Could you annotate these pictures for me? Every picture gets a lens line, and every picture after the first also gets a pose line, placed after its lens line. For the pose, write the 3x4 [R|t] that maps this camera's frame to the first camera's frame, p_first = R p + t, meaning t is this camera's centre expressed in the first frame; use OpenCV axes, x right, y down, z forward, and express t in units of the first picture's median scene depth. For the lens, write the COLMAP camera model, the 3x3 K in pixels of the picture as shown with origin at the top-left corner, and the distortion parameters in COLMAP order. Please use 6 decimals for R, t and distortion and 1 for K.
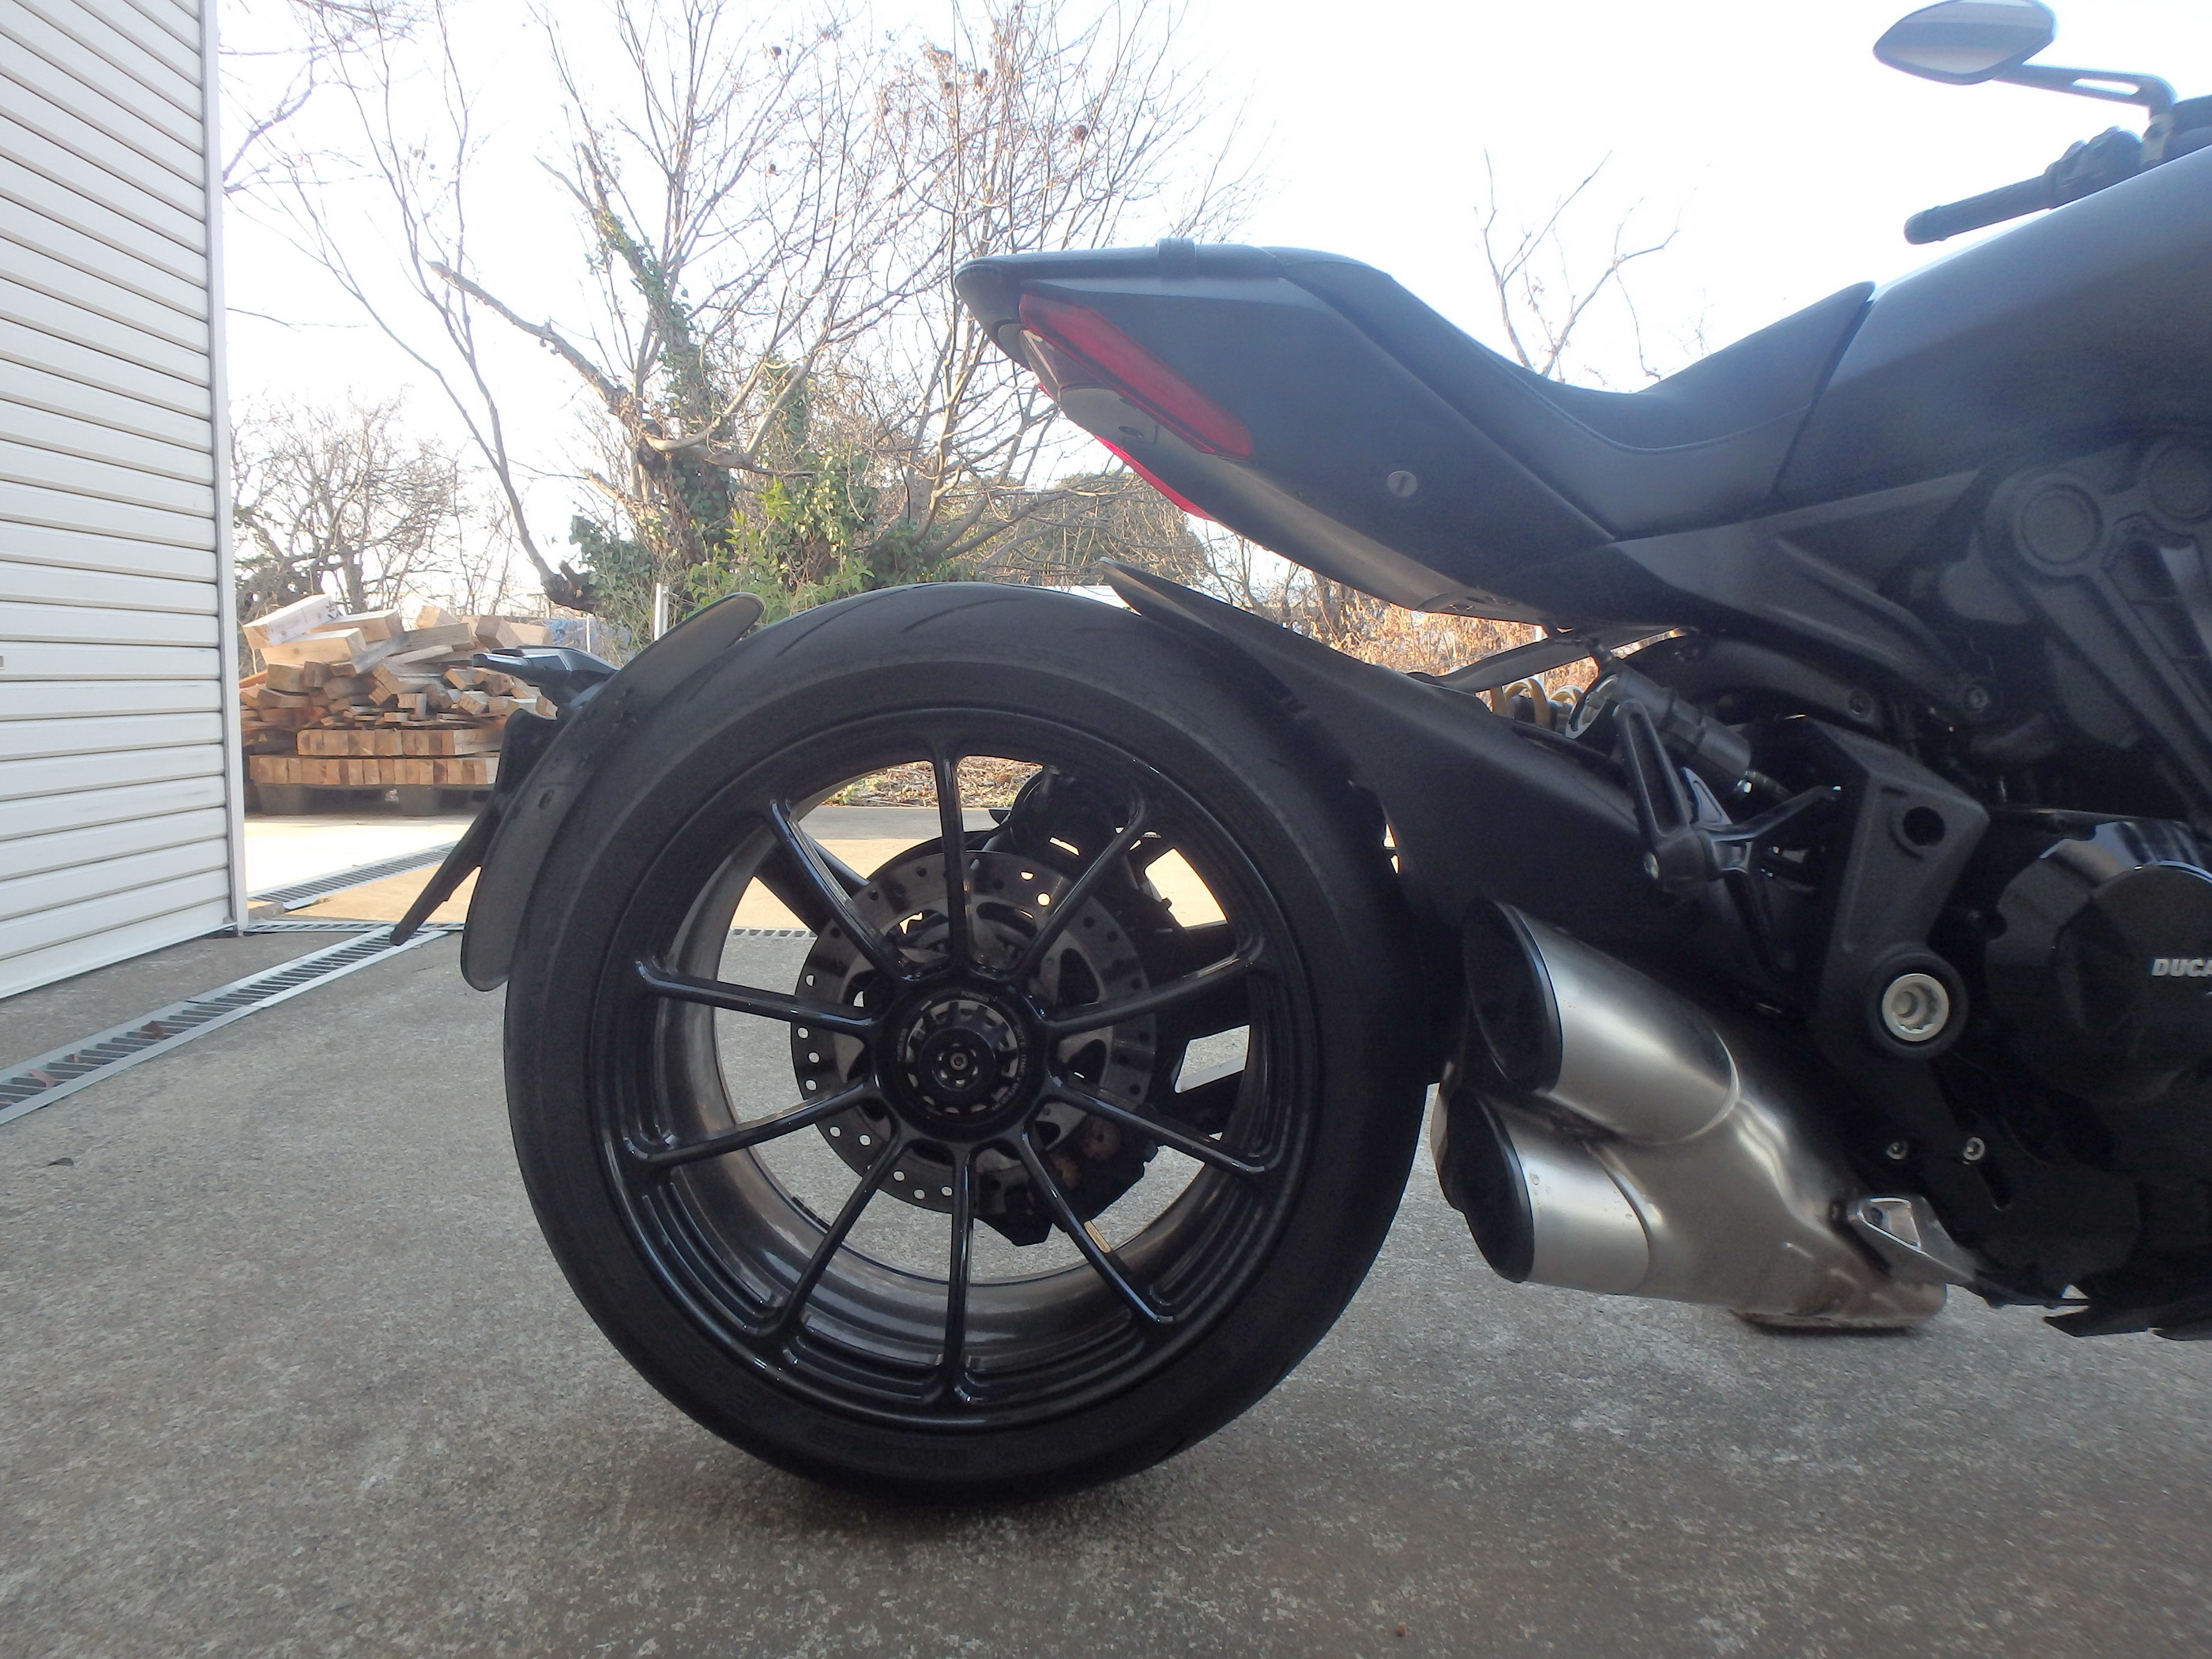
lens RADIAL K [[1363.0, 0, 1108.9], [0, 1363.0, 812.8], [0, 0, 1]] dist [-0.031960, 0.005113]
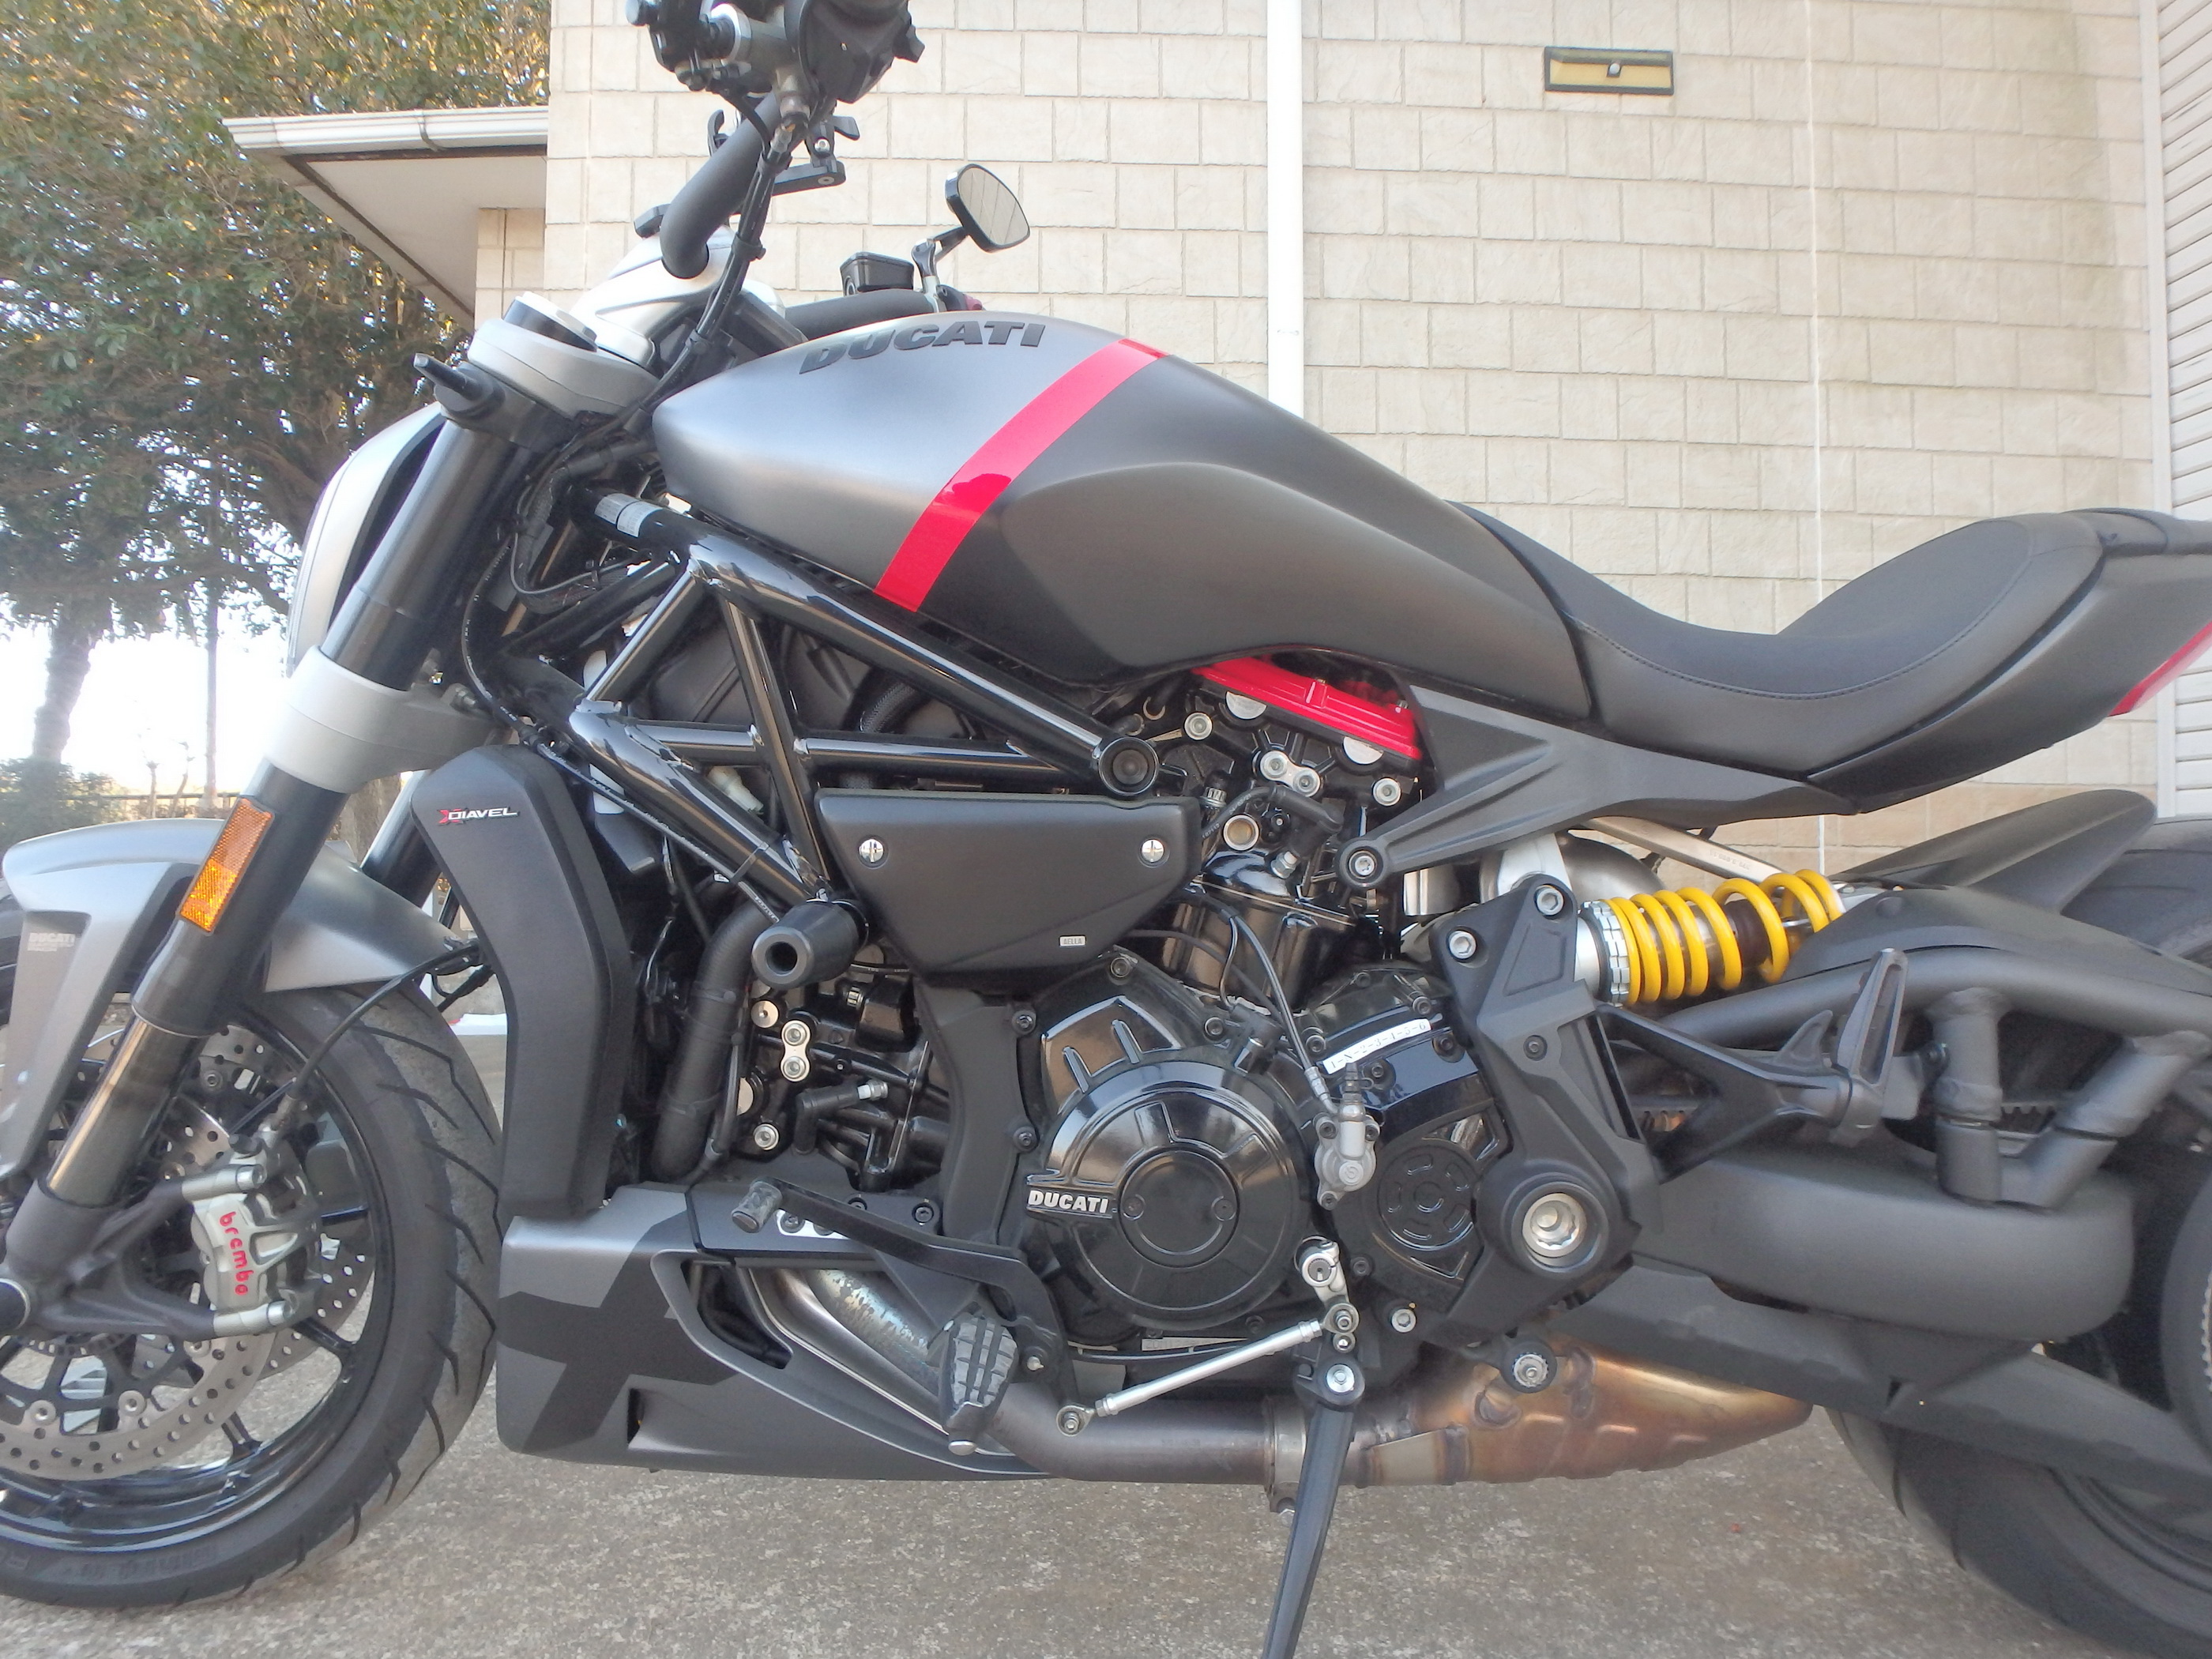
lens RADIAL K [[1363.0, 0, 1132.9], [0, 1363.0, 833.6], [0, 0, 1]] dist [-0.031960, 0.005113]
pose [[-0.999303, -0.037297, 0.001316, 0.682419], [-0.037025, 0.995213, 0.090448, -0.191611], [-0.004683, 0.090336, -0.995900, 1.823849]]
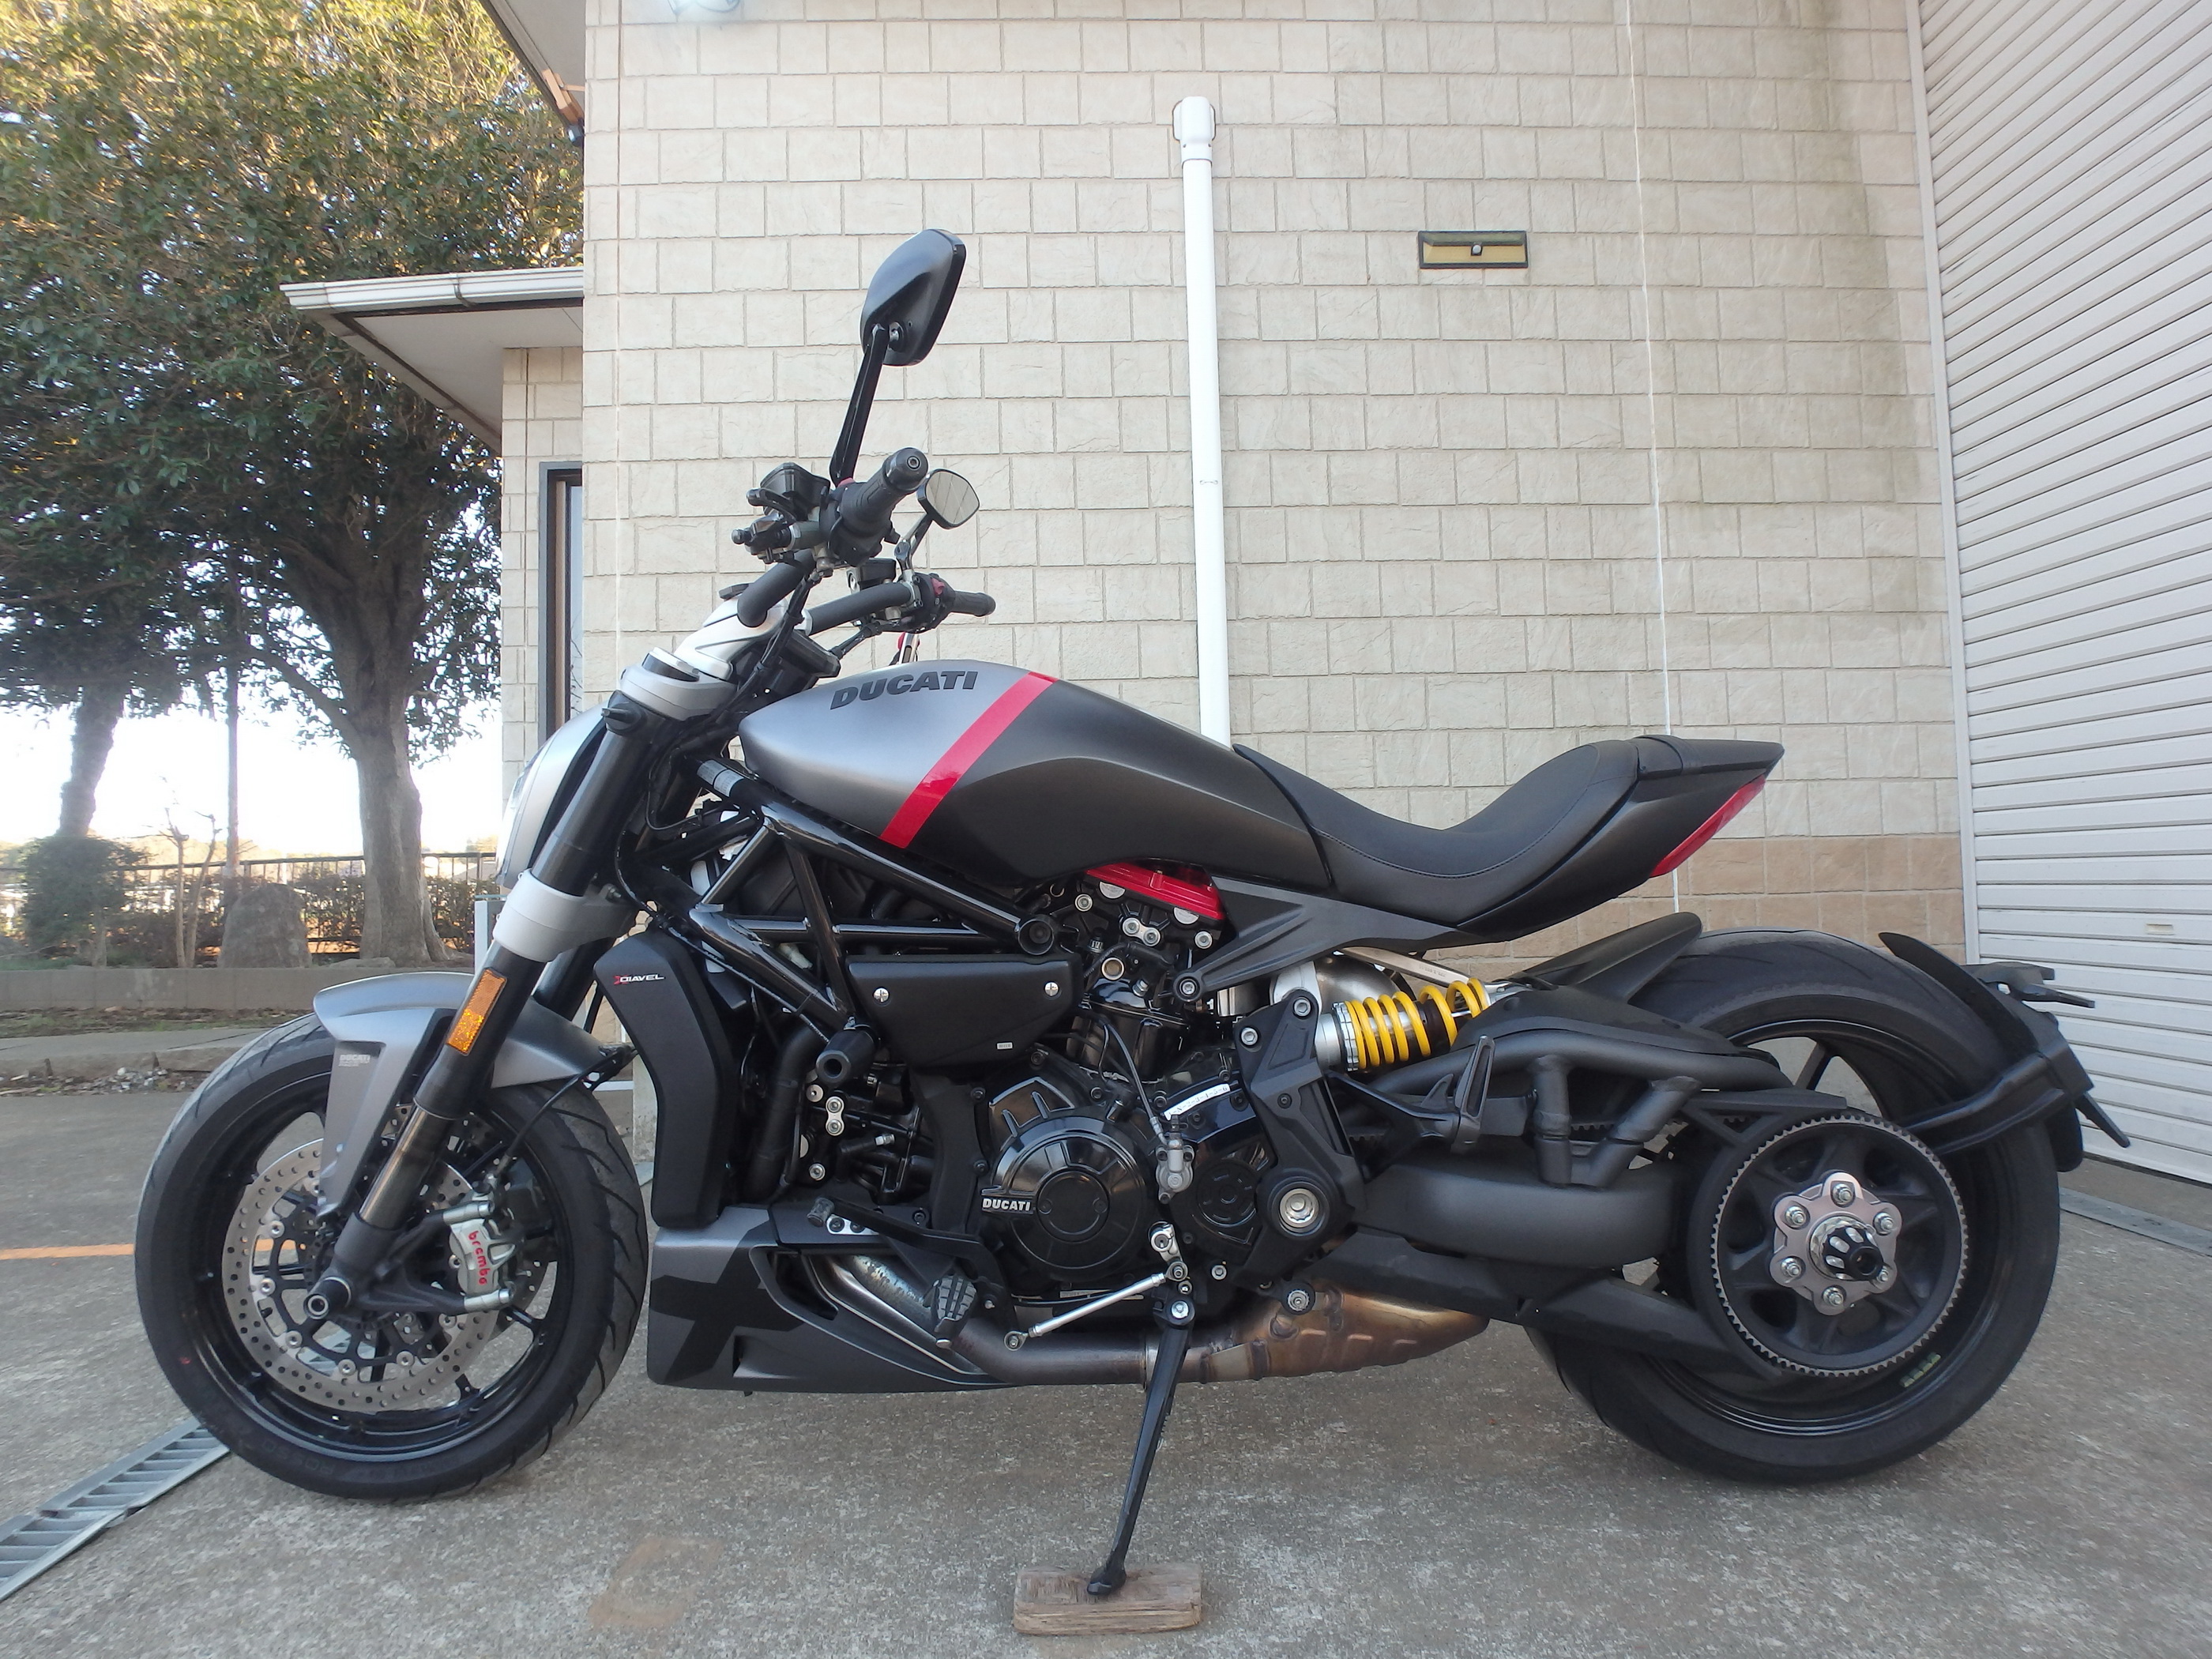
lens RADIAL K [[1363.0, 0, 1139.4], [0, 1363.0, 815.2], [0, 0, 1]] dist [-0.031960, 0.005113]
pose [[-0.999966, -0.004585, -0.006846, 0.597778], [-0.004988, 0.998185, 0.060017, -0.353629], [0.006558, 0.060049, -0.998174, 2.326436]]
